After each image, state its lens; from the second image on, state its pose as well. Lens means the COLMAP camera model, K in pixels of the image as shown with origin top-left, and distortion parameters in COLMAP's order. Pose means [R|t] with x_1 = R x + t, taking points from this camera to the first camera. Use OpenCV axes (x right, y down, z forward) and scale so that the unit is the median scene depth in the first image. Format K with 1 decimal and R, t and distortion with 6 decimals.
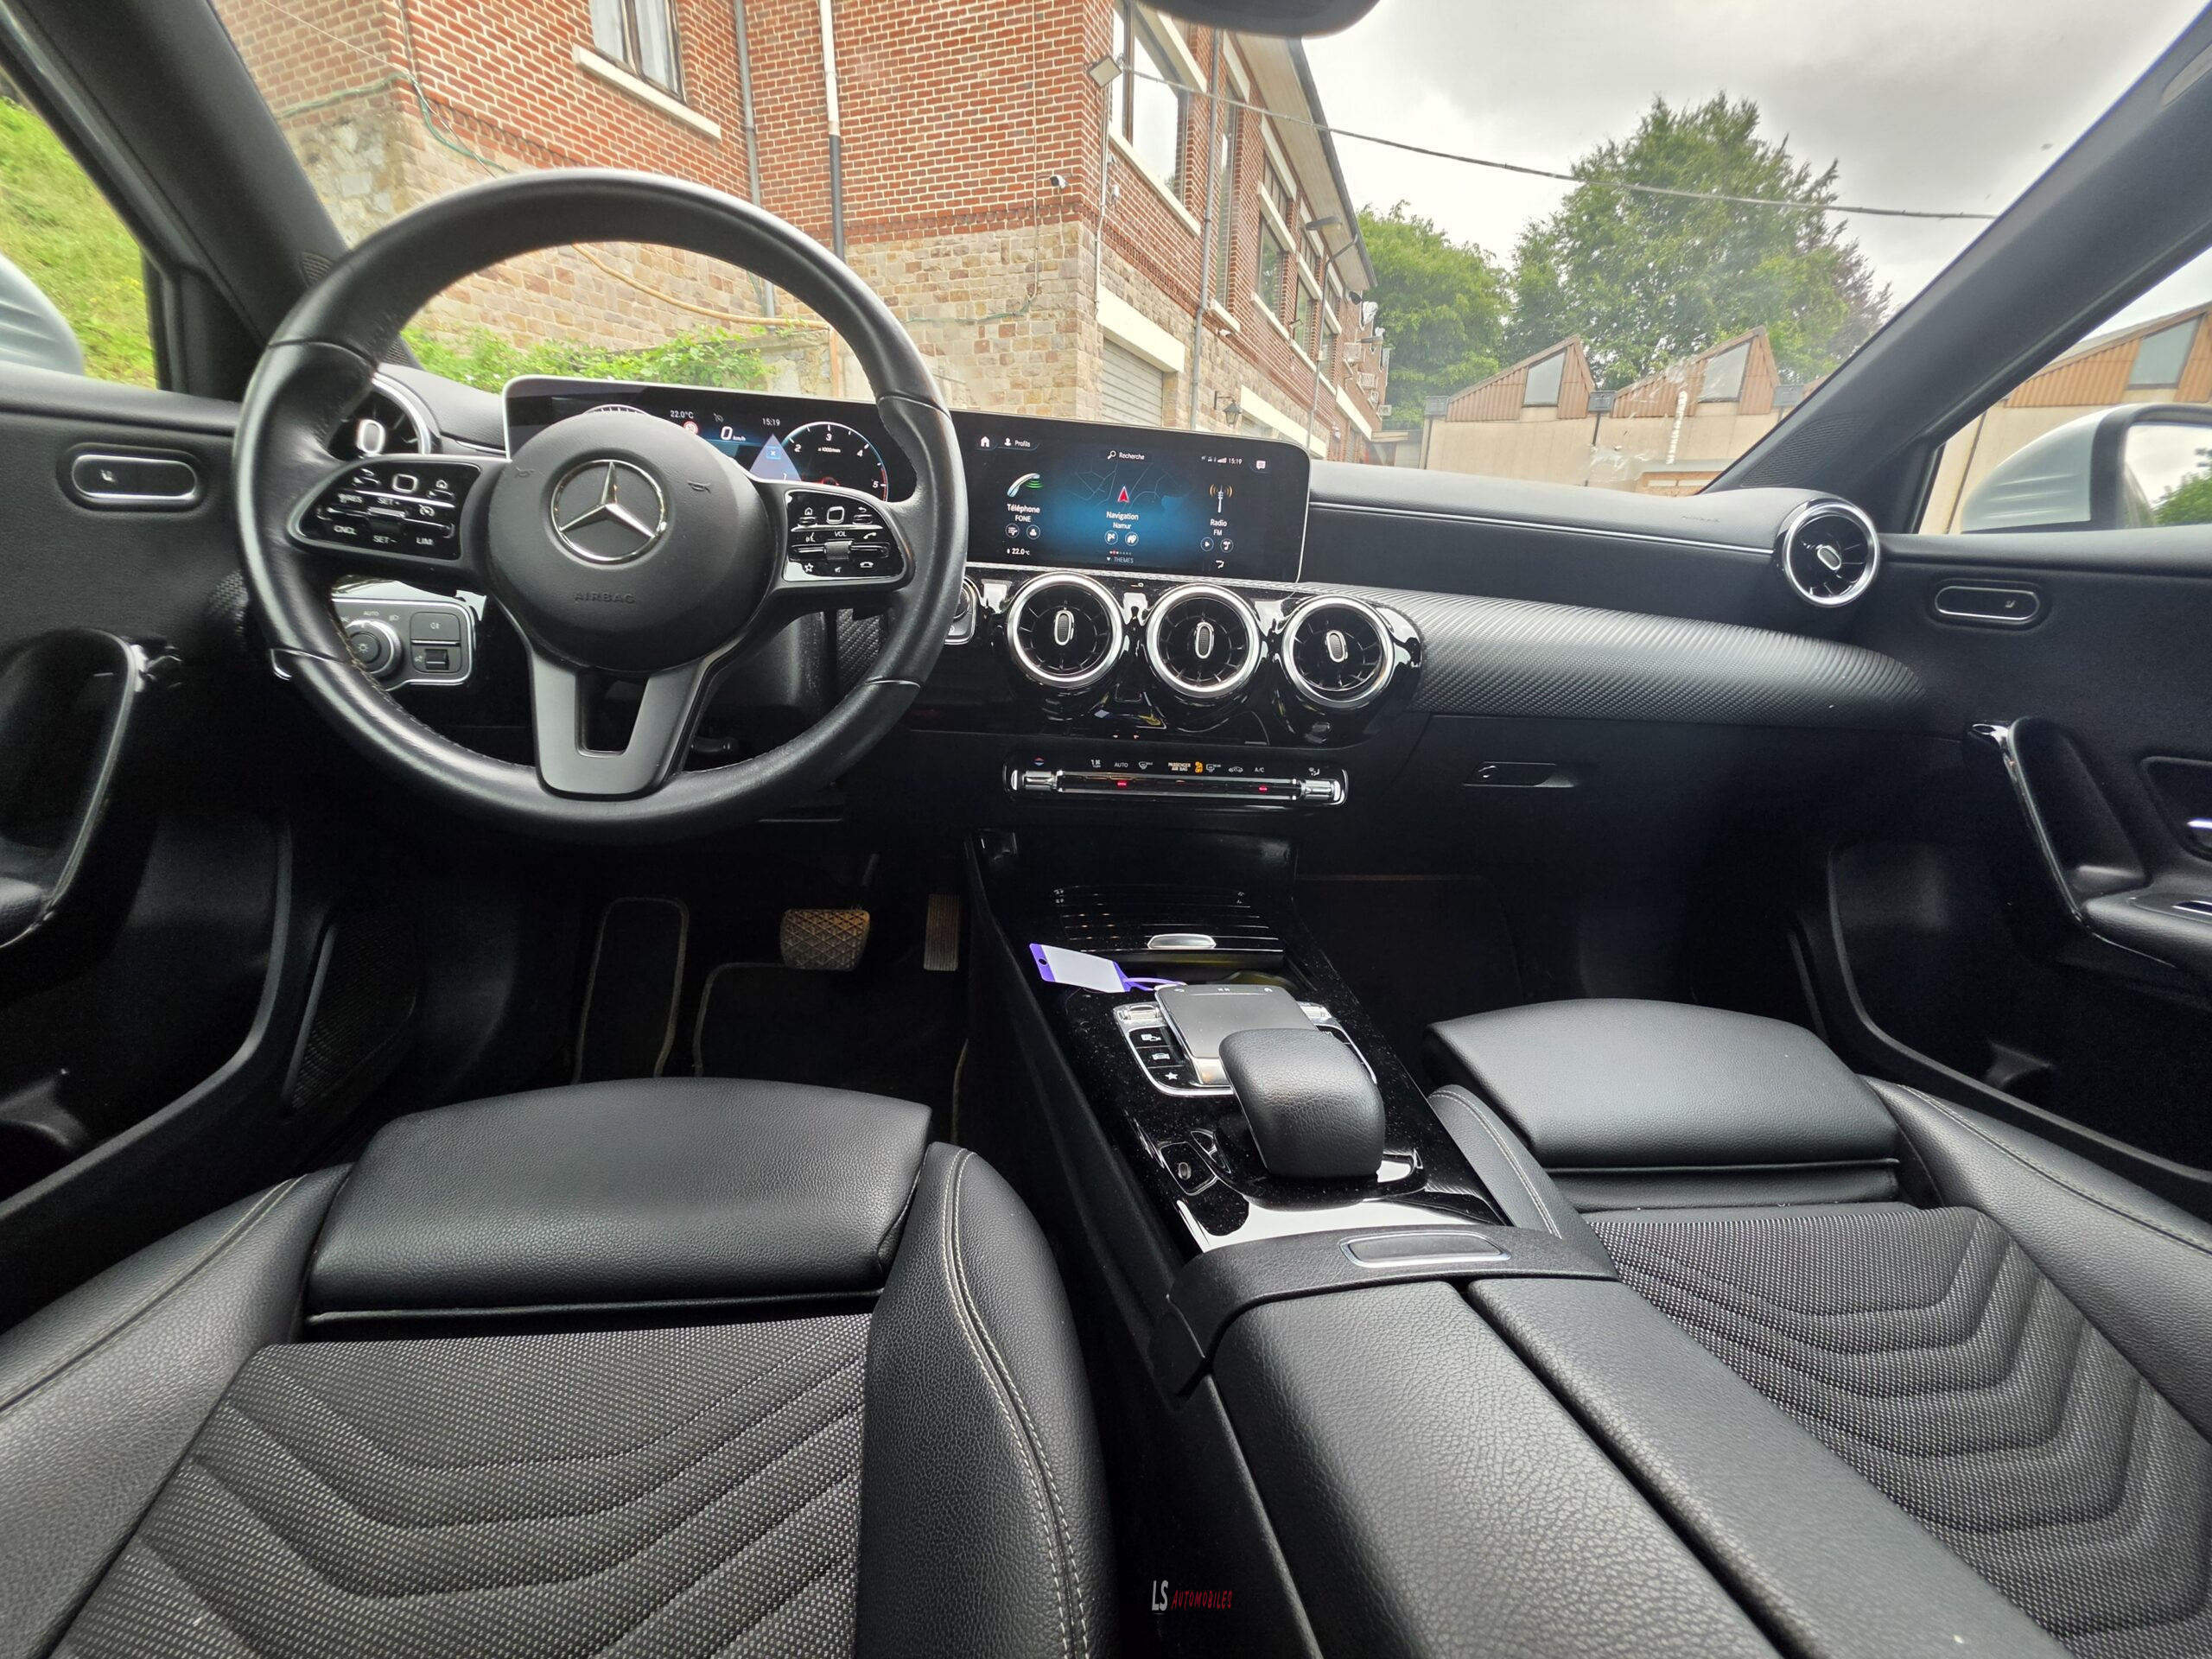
lens RADIAL K [[883.5, 0, 1092.1], [0, 883.5, 839.0], [0, 0, 1]] dist [-0.002400, -0.000866]
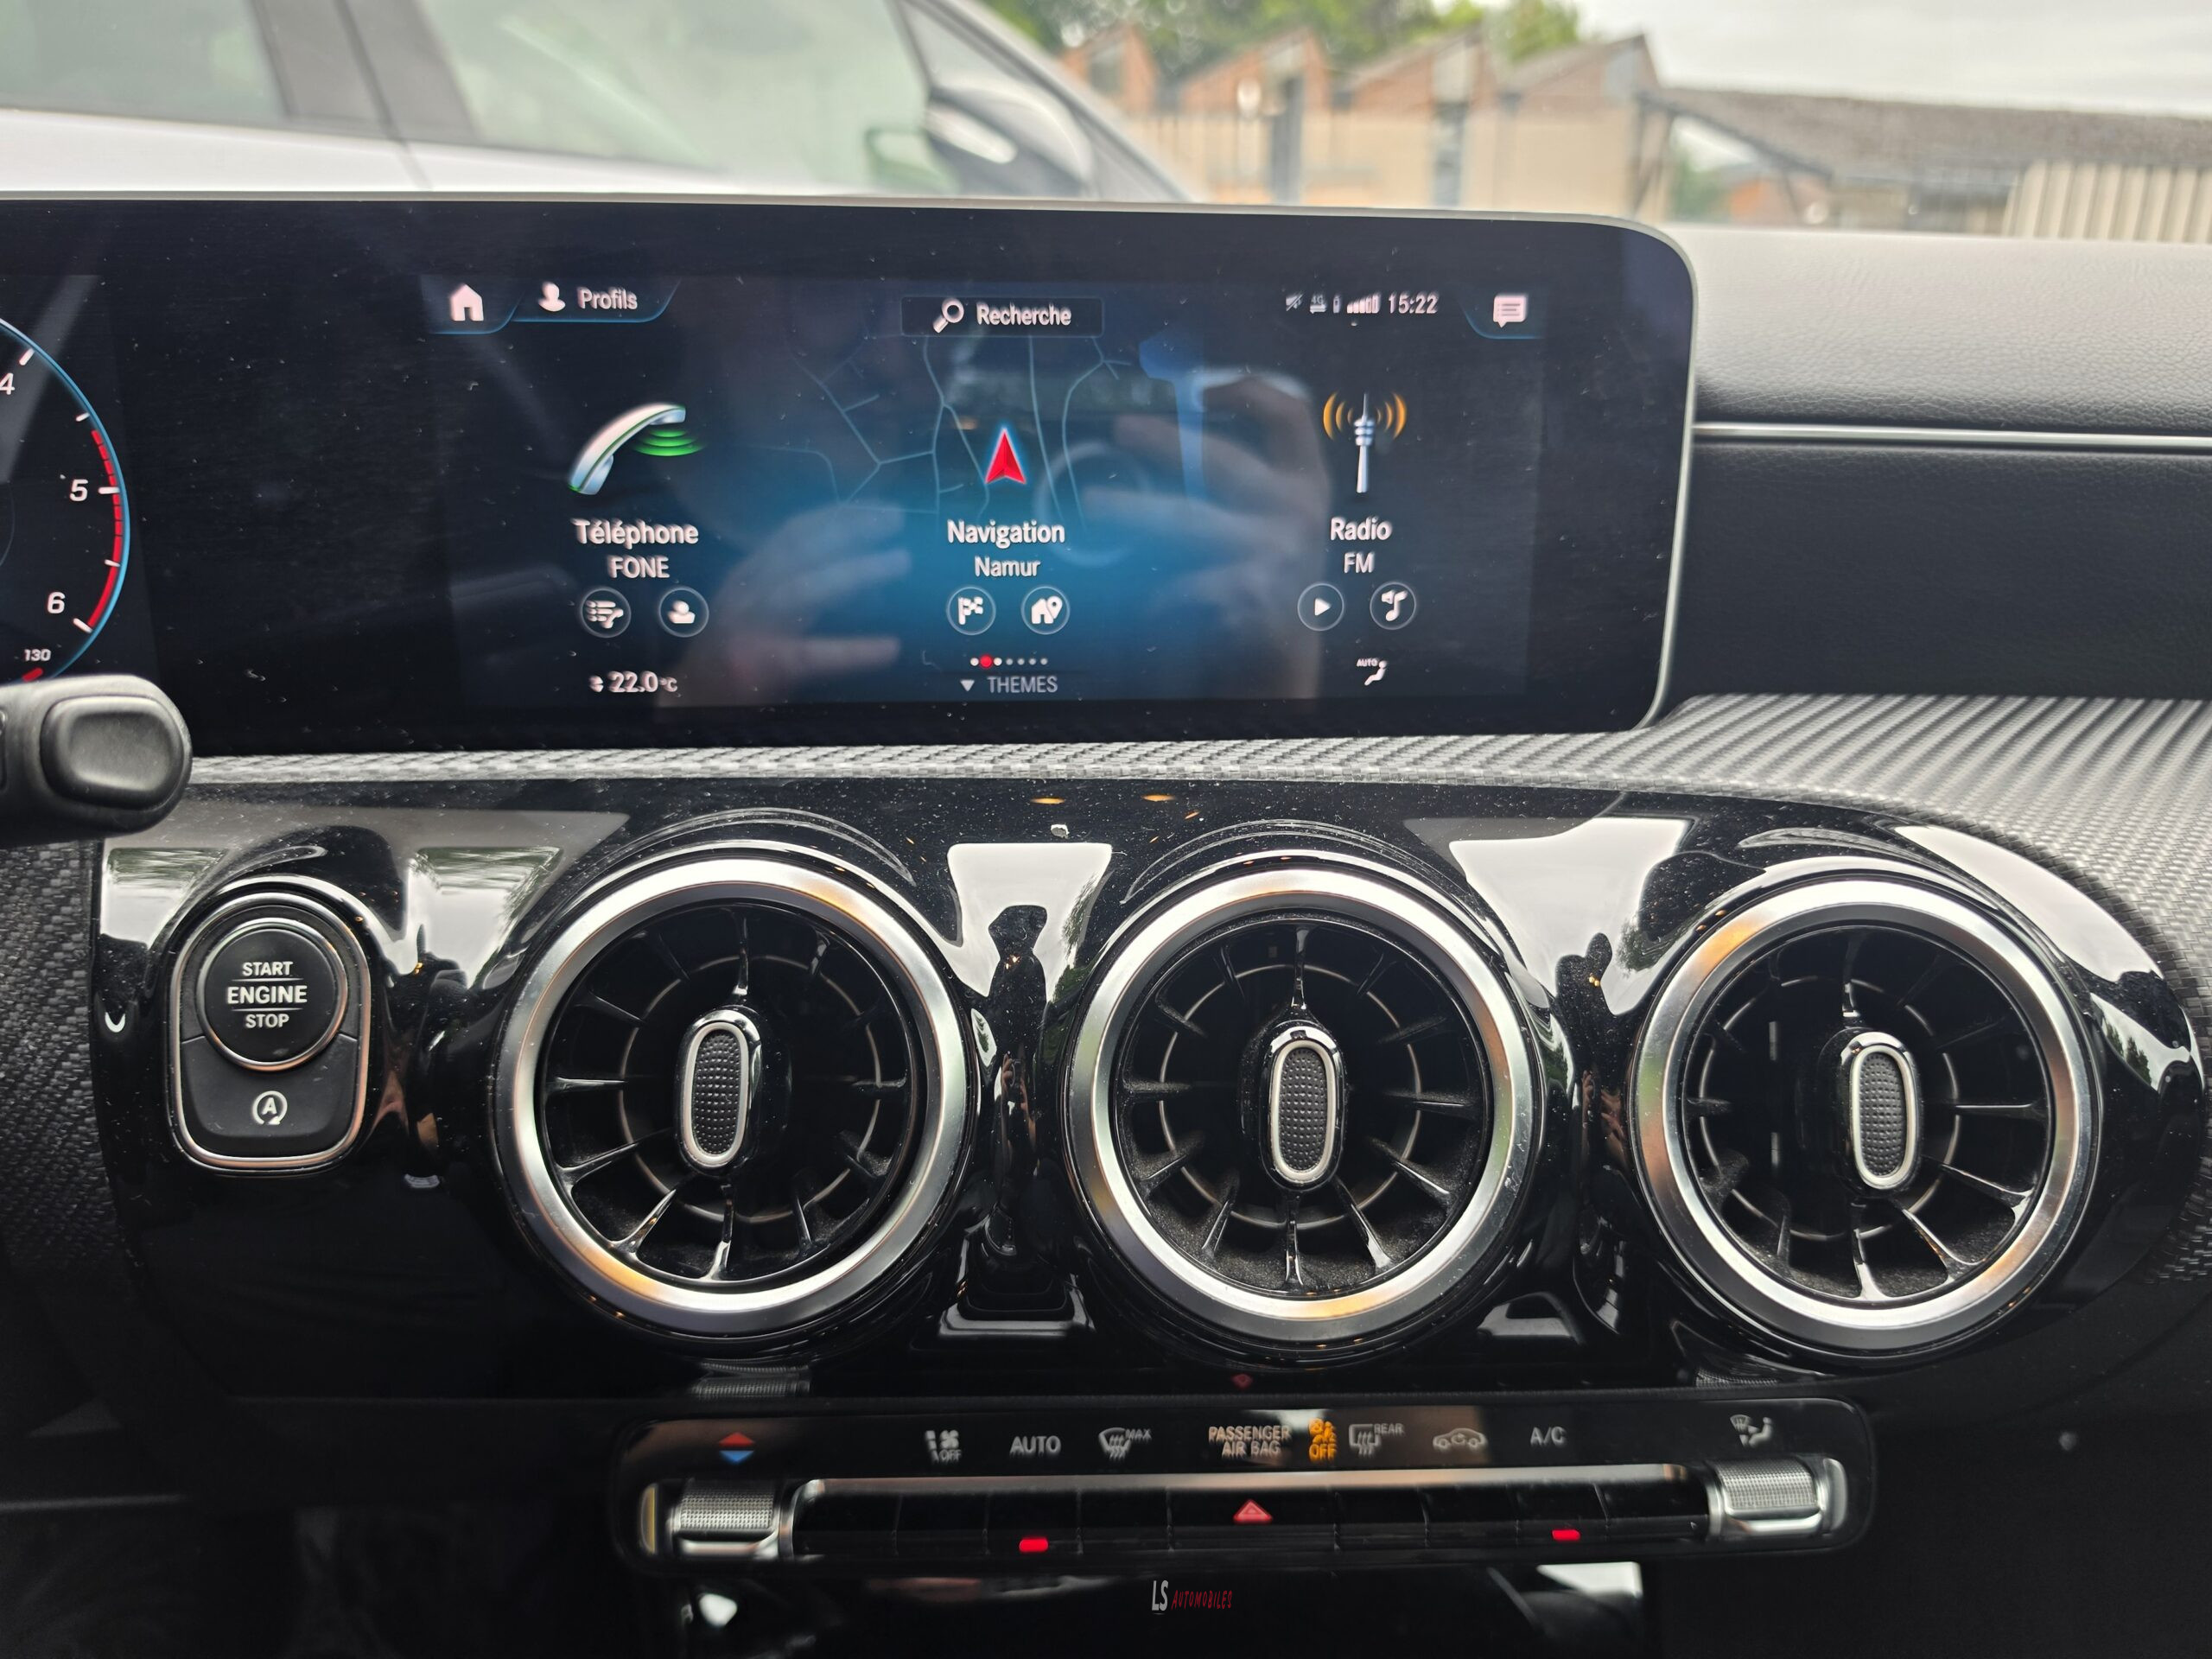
lens RADIAL K [[1535.1, 0, 1099.2], [0, 1535.1, 829.1], [0, 0, 1]] dist [0.010412, -0.016964]
pose [[0.996453, -0.037454, -0.075354, 0.008223], [0.039246, 0.998978, 0.022442, -0.024271], [0.074436, -0.025320, 0.996904, 0.045090]]
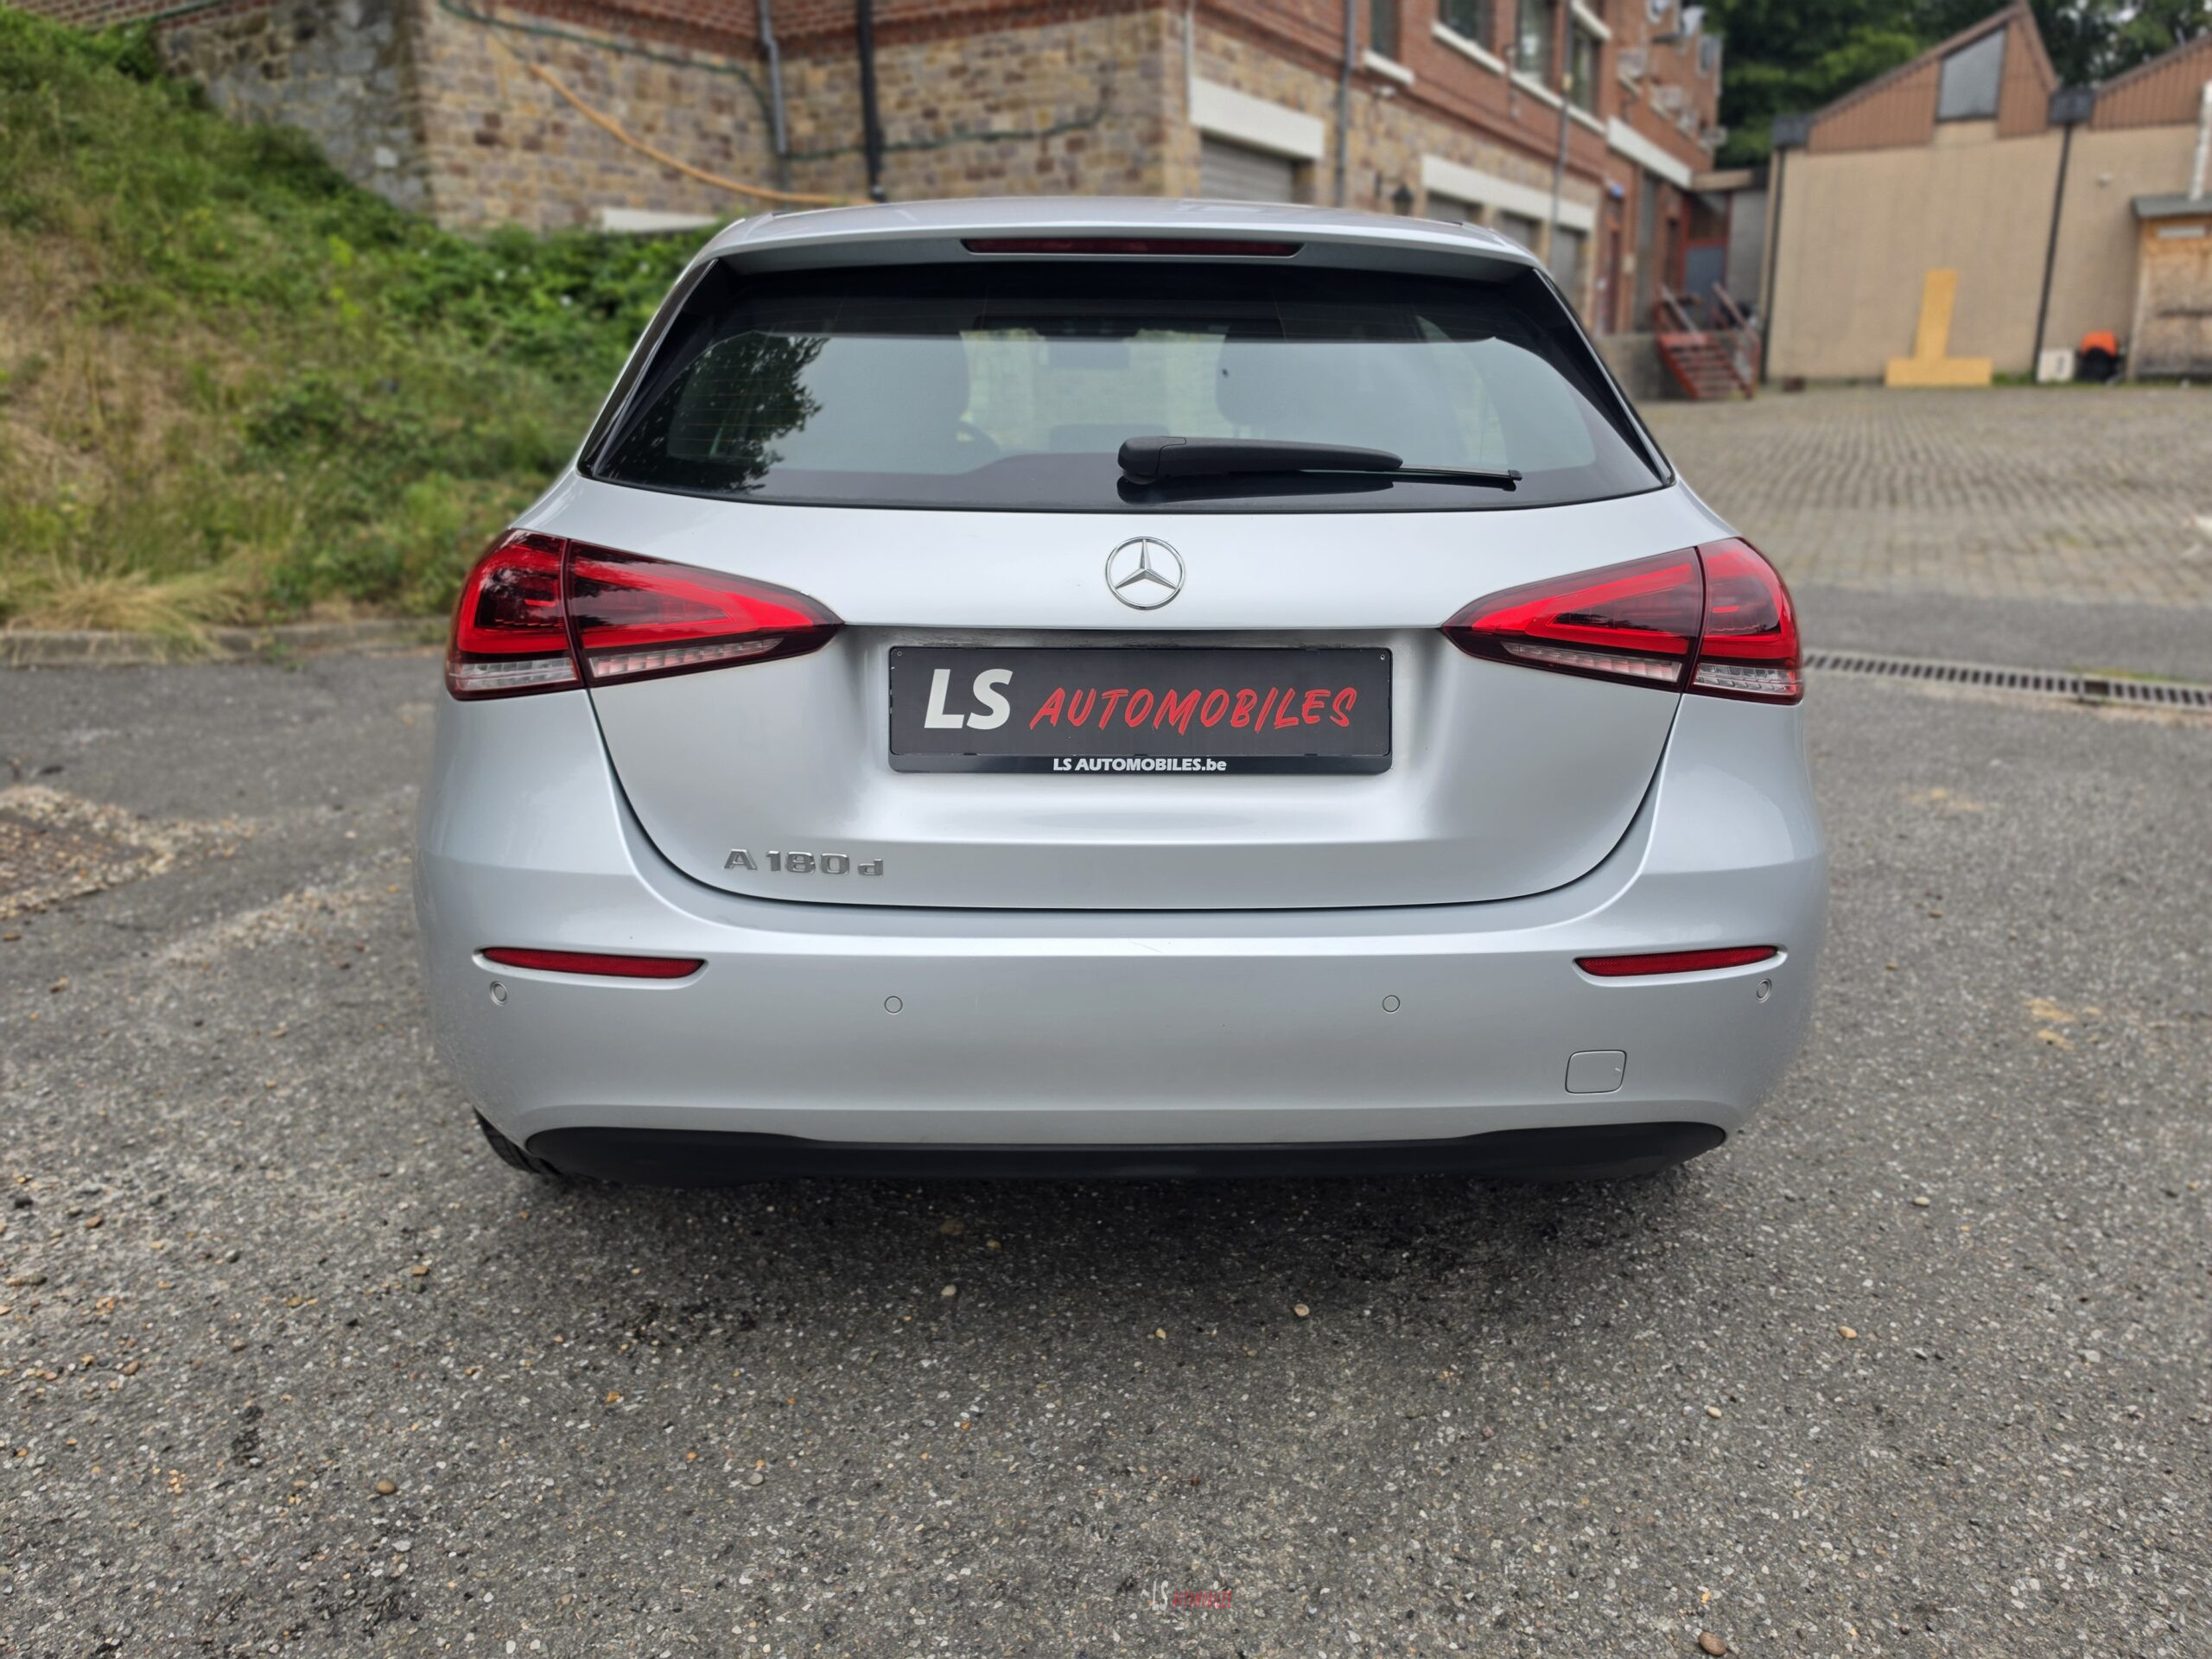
lens RADIAL K [[1535.1, 0, 1088.2], [0, 1535.1, 820.3], [0, 0, 1]] dist [0.010412, -0.016964]
pose [[0.993419, -0.019034, -0.112947, 0.062633], [0.014673, 0.999119, -0.039317, 0.090267], [0.113596, 0.037401, 0.992823, -0.367073]]
